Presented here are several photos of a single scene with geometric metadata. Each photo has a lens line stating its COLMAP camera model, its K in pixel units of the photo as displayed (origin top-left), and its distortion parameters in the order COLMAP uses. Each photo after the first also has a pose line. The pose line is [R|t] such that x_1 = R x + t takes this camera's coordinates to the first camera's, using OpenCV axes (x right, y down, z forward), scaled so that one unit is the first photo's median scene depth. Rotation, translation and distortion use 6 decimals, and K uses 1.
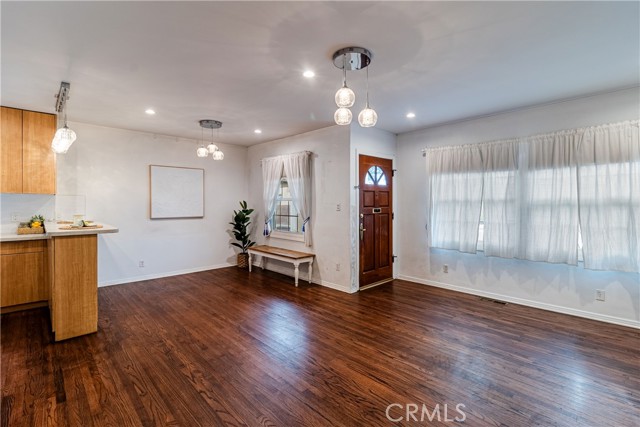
lens RADIAL K [[298.4, 0, 320.6], [0, 298.4, 209.4], [0, 0, 1]] dist [-0.000777, 0.001774]
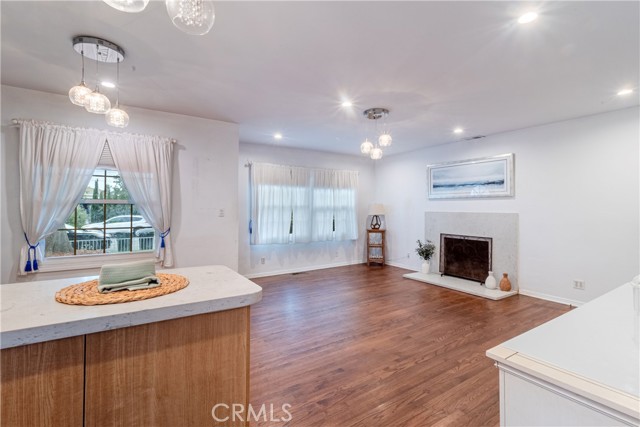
lens RADIAL K [[298.4, 0, 326.5], [0, 298.4, 209.5], [0, 0, 1]] dist [-0.000777, 0.001774]
pose [[0.167335, -0.004003, 0.985892, -0.962563], [0.019780, 0.999804, 0.000702, -0.013229], [-0.985702, 0.019384, 0.167382, 0.665123]]
